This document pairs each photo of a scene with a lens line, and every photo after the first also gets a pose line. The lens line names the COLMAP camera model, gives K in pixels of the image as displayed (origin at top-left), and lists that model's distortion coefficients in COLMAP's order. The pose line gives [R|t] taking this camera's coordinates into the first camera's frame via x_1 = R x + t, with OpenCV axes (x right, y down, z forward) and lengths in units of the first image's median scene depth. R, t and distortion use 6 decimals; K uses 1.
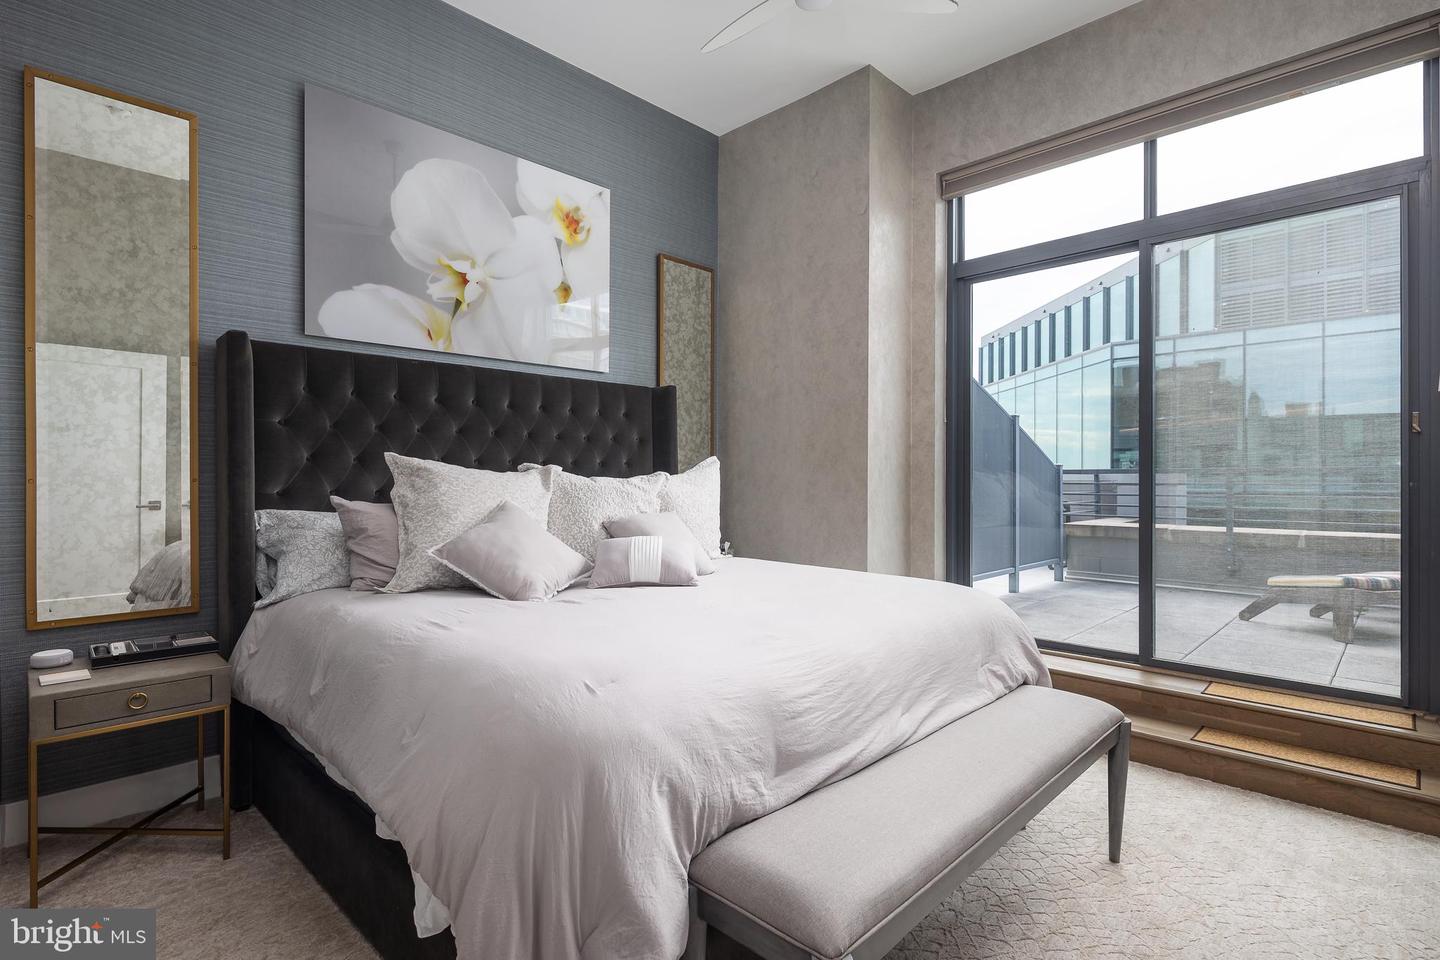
lens RADIAL K [[755.8, 0, 700.0], [0, 755.8, 477.2], [0, 0, 1]] dist [0.000001, -0.001744]
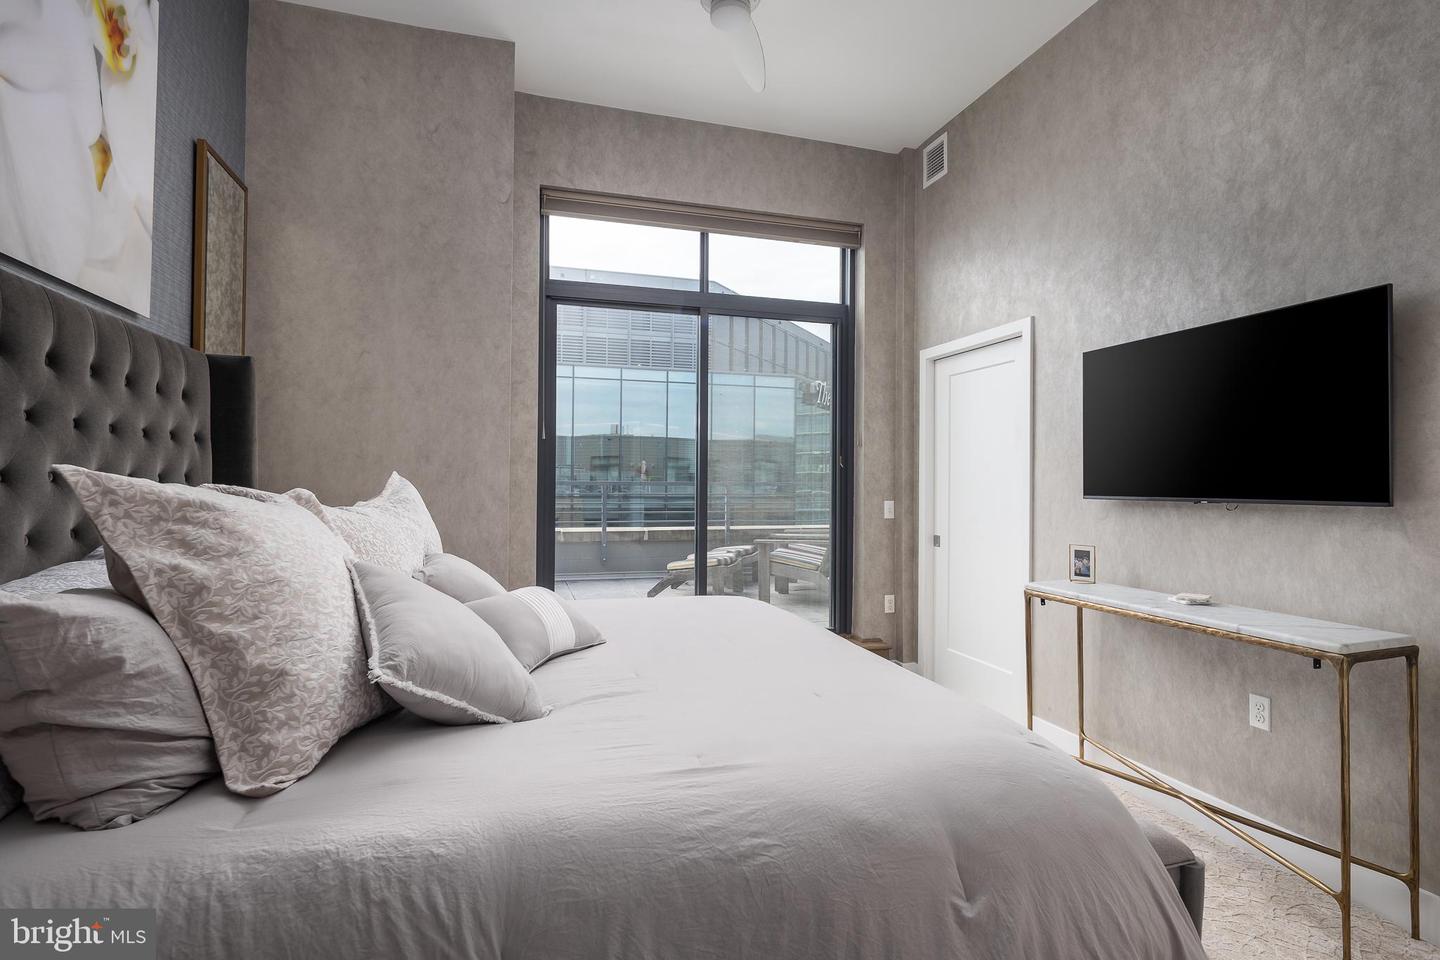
lens RADIAL K [[755.8, 0, 700.0], [0, 755.8, 477.2], [0, 0, 1]] dist [0.000001, -0.001744]
pose [[0.418207, 0.006357, 0.908330, -0.483804], [-0.011356, 0.999934, -0.001769, -0.022464], [-0.908281, -0.009575, 0.418252, 0.394669]]
